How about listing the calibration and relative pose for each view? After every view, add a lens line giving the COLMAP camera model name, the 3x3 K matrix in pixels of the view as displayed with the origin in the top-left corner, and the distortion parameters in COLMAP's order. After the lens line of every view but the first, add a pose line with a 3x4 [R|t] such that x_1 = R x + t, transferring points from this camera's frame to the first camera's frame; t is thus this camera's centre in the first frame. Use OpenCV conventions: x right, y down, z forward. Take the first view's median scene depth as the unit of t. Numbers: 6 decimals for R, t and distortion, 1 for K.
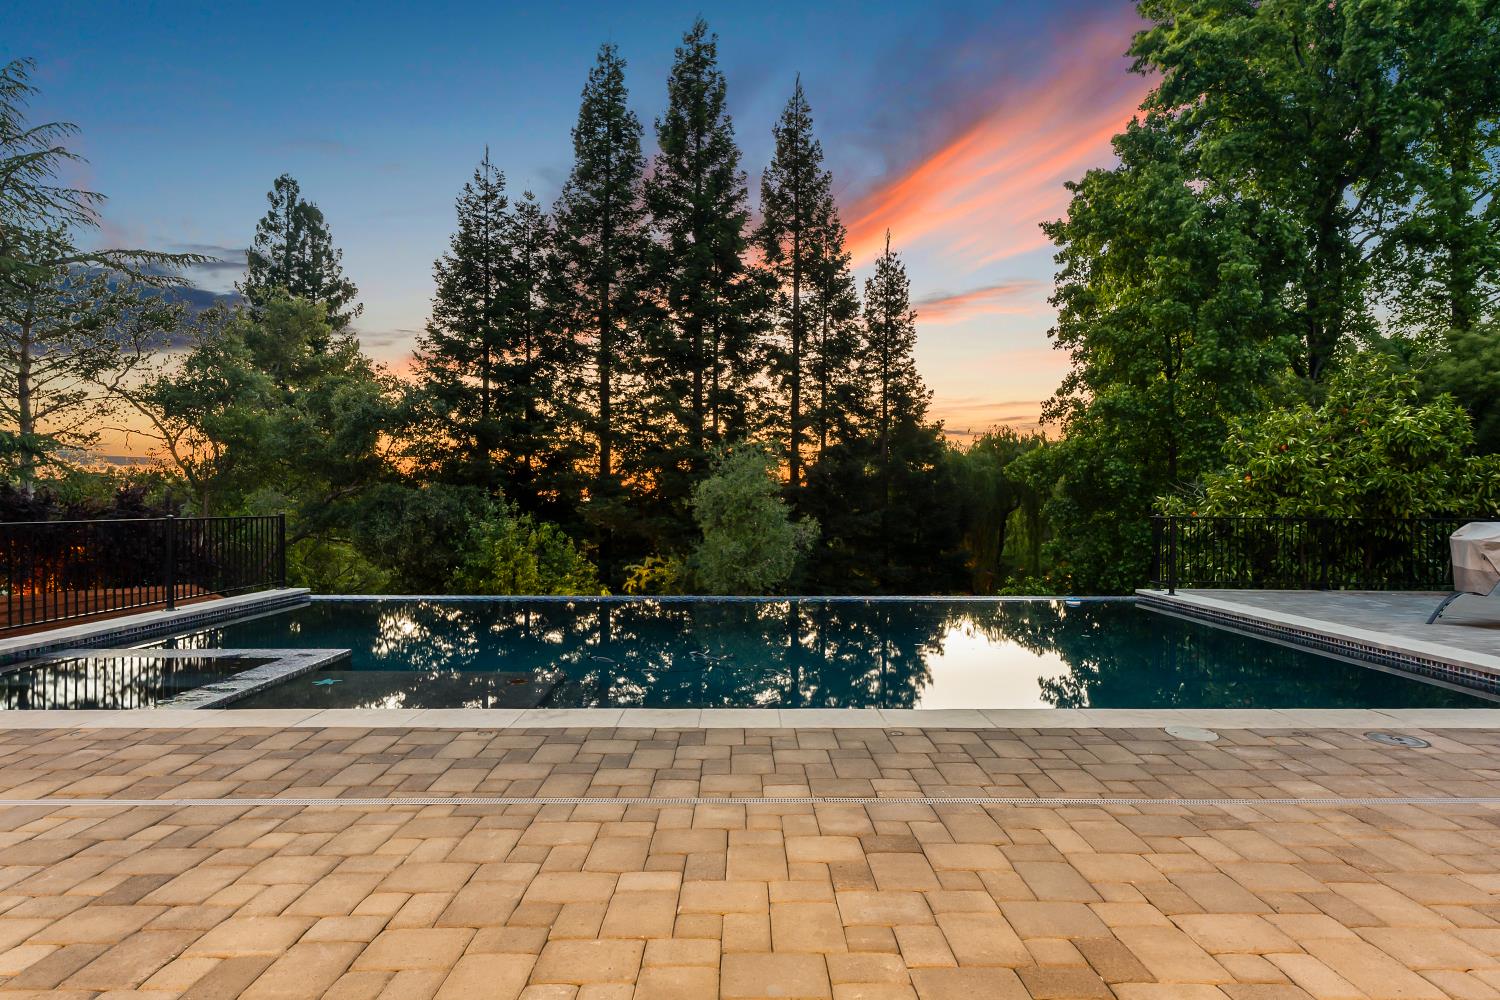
lens RADIAL K [[766.4, 0, 750.0], [0, 766.4, 500.0], [0, 0, 1]] dist [-0.005135, -0.000472]
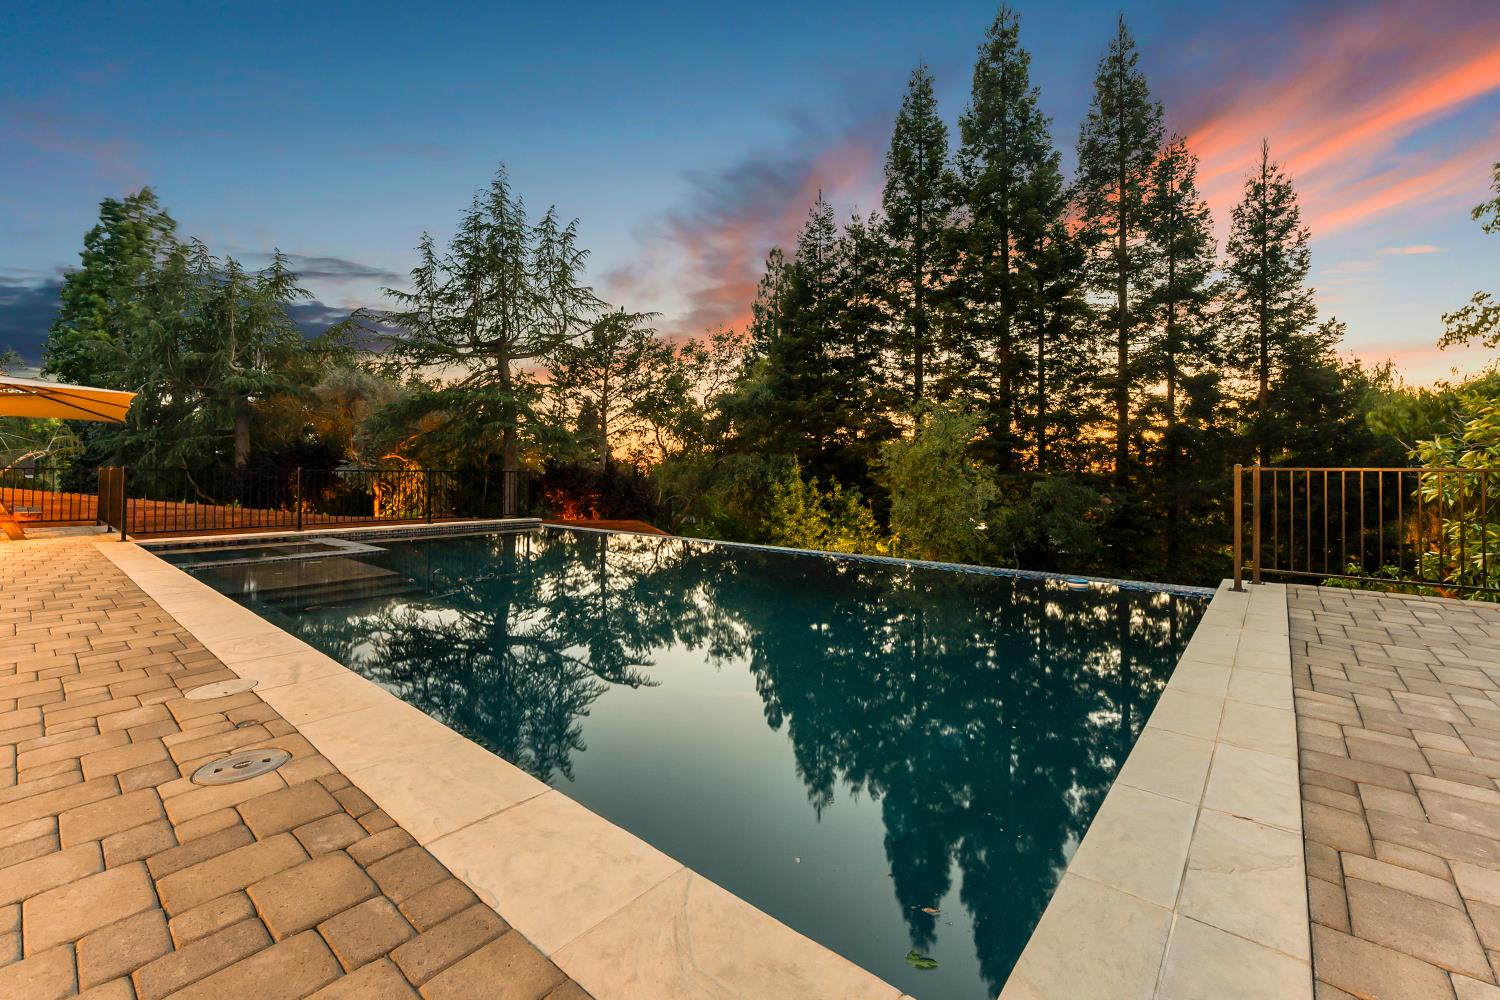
lens RADIAL K [[622.1, 0, 753.0], [0, 622.1, 464.8], [0, 0, 1]] dist [-0.001031, -0.000207]
pose [[0.756320, -0.013579, -0.654061, 0.215408], [0.006933, 0.999895, -0.012741, 0.008078], [0.654166, 0.005101, 0.756334, 0.127607]]
